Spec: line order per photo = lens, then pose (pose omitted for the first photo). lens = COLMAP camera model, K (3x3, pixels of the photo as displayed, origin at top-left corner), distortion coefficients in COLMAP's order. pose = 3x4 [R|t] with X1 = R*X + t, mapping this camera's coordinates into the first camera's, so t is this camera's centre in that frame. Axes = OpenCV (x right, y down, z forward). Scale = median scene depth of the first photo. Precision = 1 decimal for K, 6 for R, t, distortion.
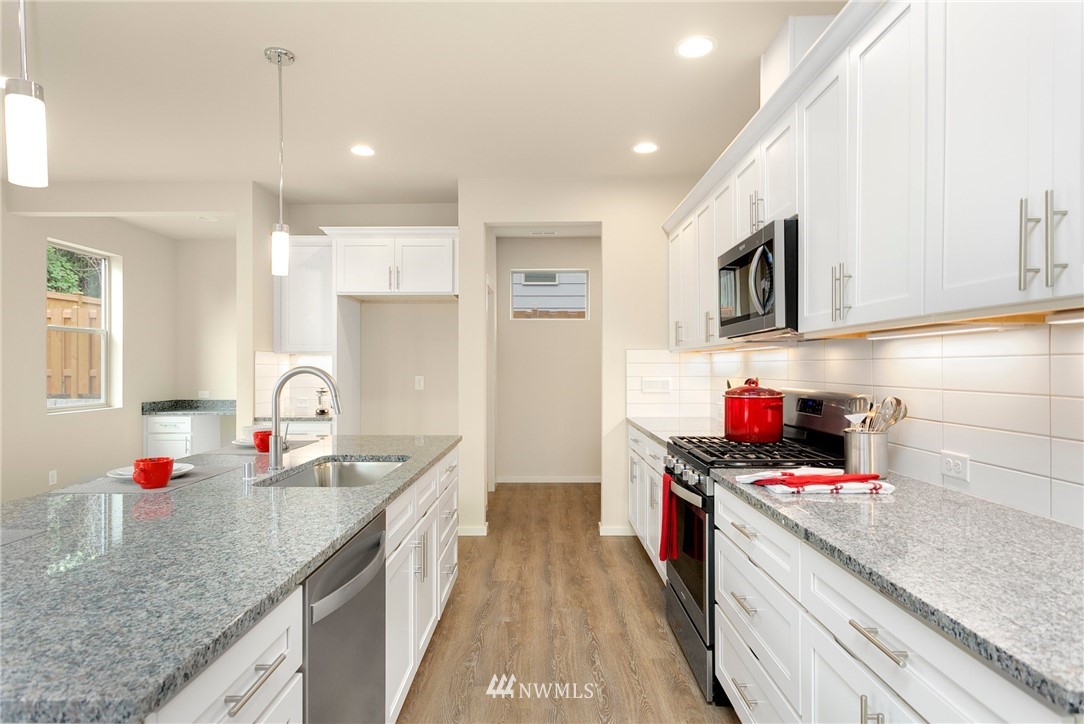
lens RADIAL K [[600.5, 0, 532.4], [0, 600.5, 367.9], [0, 0, 1]] dist [-0.000562, -0.000456]
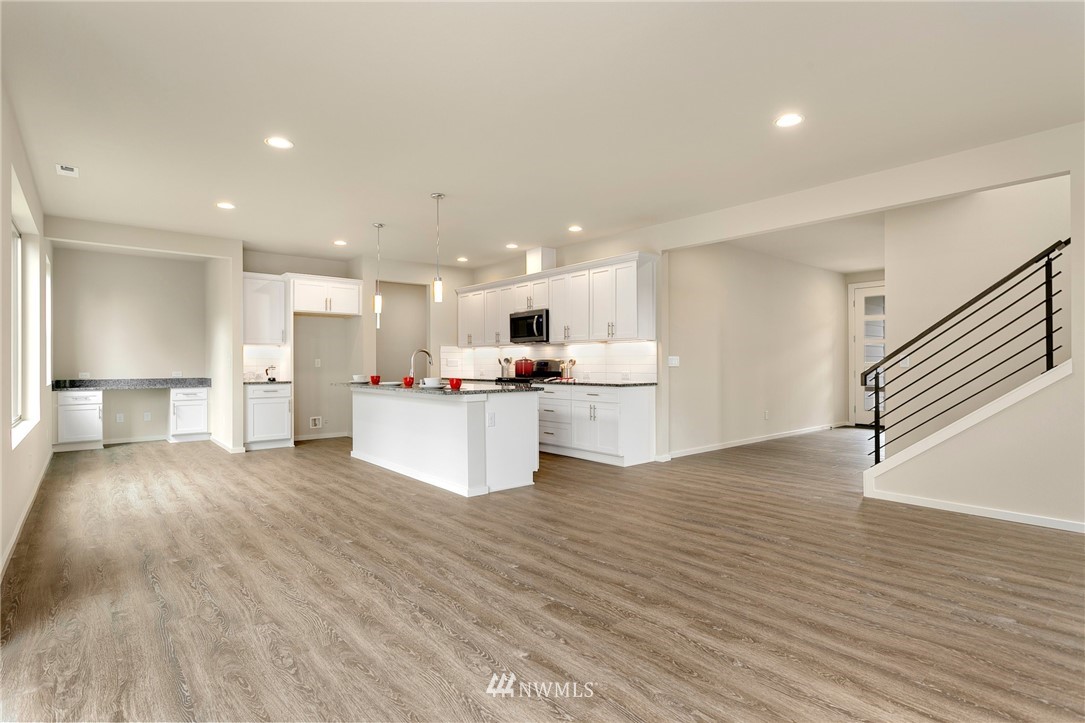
lens RADIAL K [[538.9, 0, 537.5], [0, 538.9, 362.5], [0, 0, 1]] dist [-0.002156, 0.001304]
pose [[0.756024, 0.000002, 0.654544, -0.884790], [0.003717, 0.999984, -0.004296, 0.040470], [-0.654533, 0.005681, 0.756012, -0.711256]]
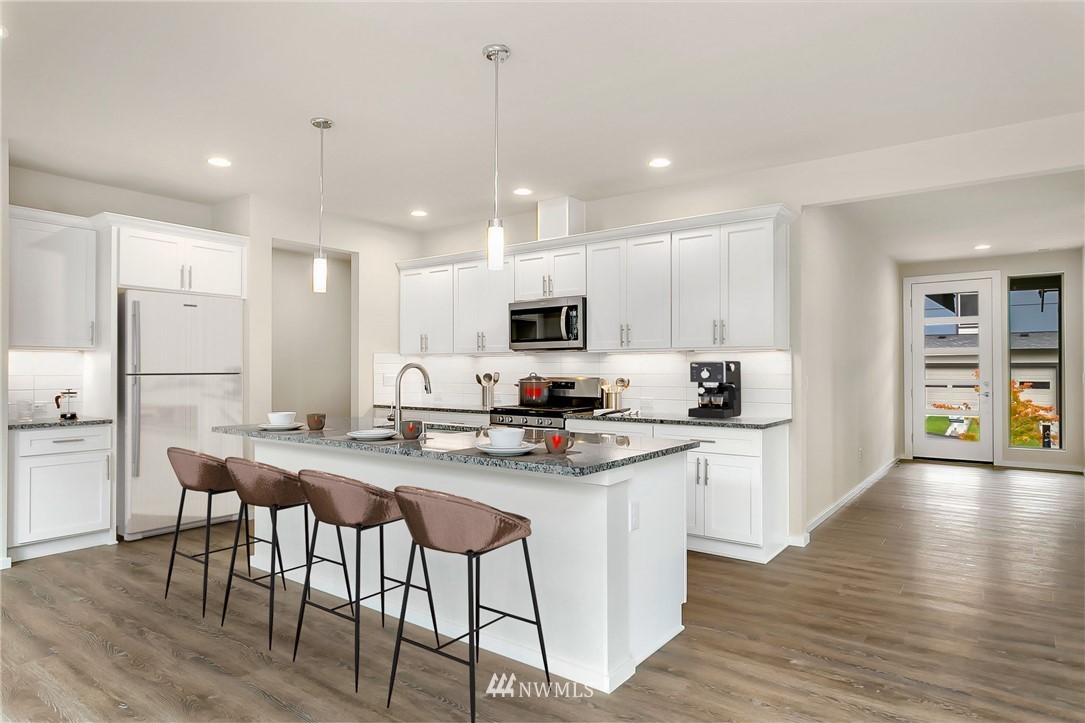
lens RADIAL K [[633.2, 0, 538.2], [0, 633.2, 365.5], [0, 0, 1]] dist [0.013277, -0.002194]
pose [[0.586395, 0.004991, 0.810010, -0.801585], [0.001763, 0.999971, -0.007437, 0.008429], [-0.810024, 0.005789, 0.586369, -0.110809]]
